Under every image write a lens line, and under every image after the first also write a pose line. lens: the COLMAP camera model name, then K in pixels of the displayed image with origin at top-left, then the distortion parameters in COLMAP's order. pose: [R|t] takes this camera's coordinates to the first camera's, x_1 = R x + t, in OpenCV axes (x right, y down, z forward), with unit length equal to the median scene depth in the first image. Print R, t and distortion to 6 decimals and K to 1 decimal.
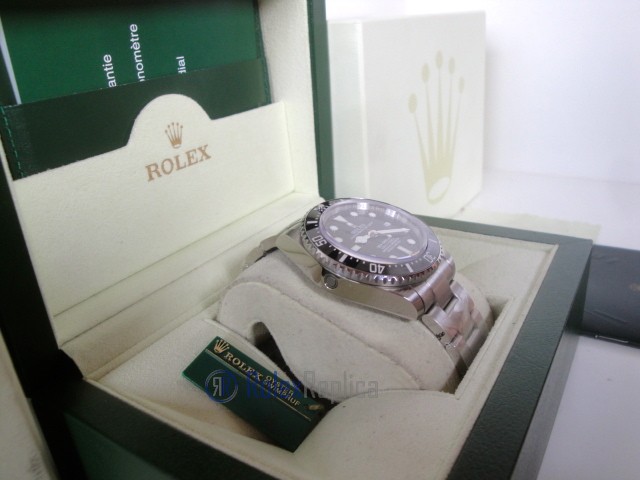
lens RADIAL K [[523.9, 0, 324.5], [0, 523.9, 236.8], [0, 0, 1]] dist [-0.185559, 0.158818]
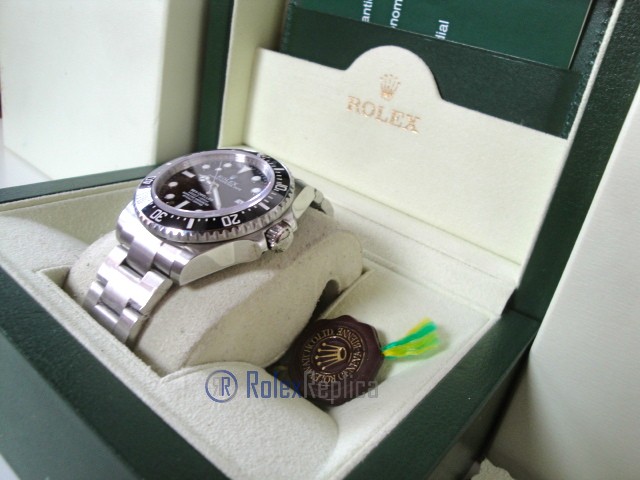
lens RADIAL K [[523.9, 0, 324.5], [0, 523.9, 236.8], [0, 0, 1]] dist [-0.185559, 0.158818]
pose [[-0.105807, 0.467758, -0.877501, 0.743986], [-0.545744, 0.710361, 0.444467, -0.368642], [0.831245, 0.525918, 0.180115, 0.865076]]
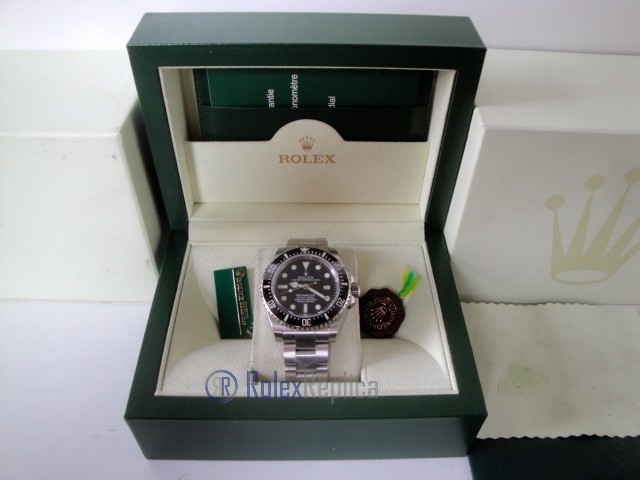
lens RADIAL K [[523.9, 0, 324.5], [0, 523.9, 236.8], [0, 0, 1]] dist [-0.185559, 0.158818]
pose [[0.549071, 0.644012, -0.532700, 0.725204], [-0.383162, 0.760411, 0.524368, -0.809994], [0.742771, -0.083805, 0.664280, -0.001694]]
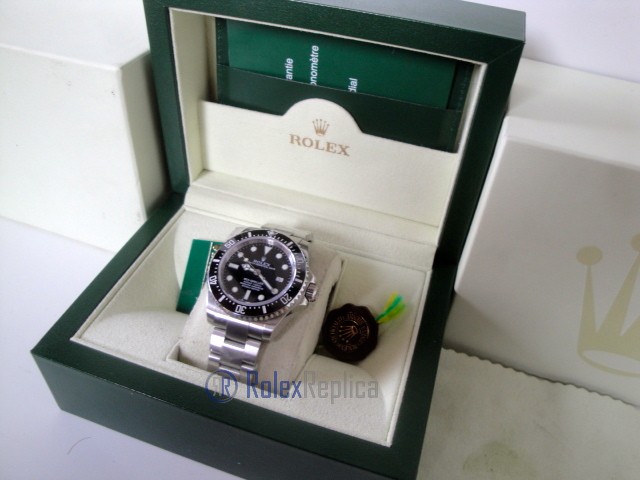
lens RADIAL K [[523.9, 0, 324.5], [0, 523.9, 236.8], [0, 0, 1]] dist [-0.185559, 0.158818]
pose [[0.250158, 0.709221, -0.659110, 0.821981], [-0.453236, 0.687339, 0.567576, -0.783165], [0.855569, 0.156749, 0.493388, 0.373268]]
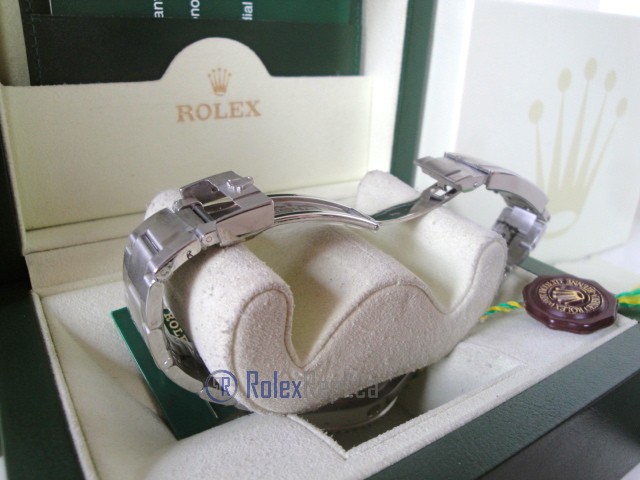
lens RADIAL K [[523.9, 0, 324.5], [0, 523.9, 236.8], [0, 0, 1]] dist [-0.185559, 0.158818]
pose [[0.908738, 0.261928, -0.324943, 0.265640], [-0.262249, 0.964012, 0.043658, -0.014158], [0.324685, 0.045543, 0.944725, 0.182241]]
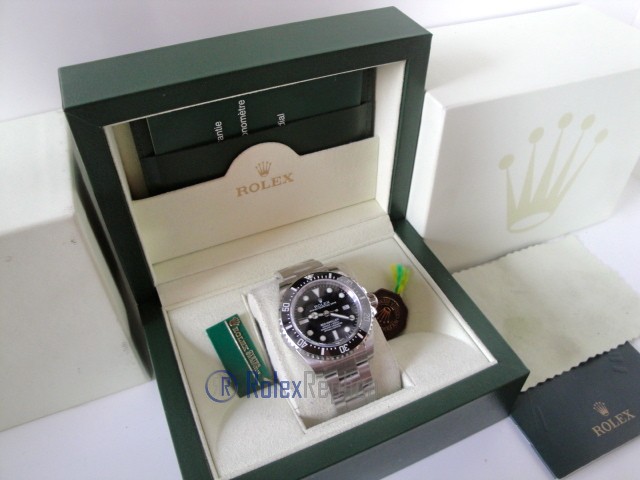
lens RADIAL K [[523.9, 0, 324.5], [0, 523.9, 236.8], [0, 0, 1]] dist [-0.185559, 0.158818]
pose [[0.831560, 0.436090, -0.343996, 0.424654], [-0.271359, 0.859353, 0.433447, -0.705520], [0.484636, -0.267091, 0.832941, -0.169066]]
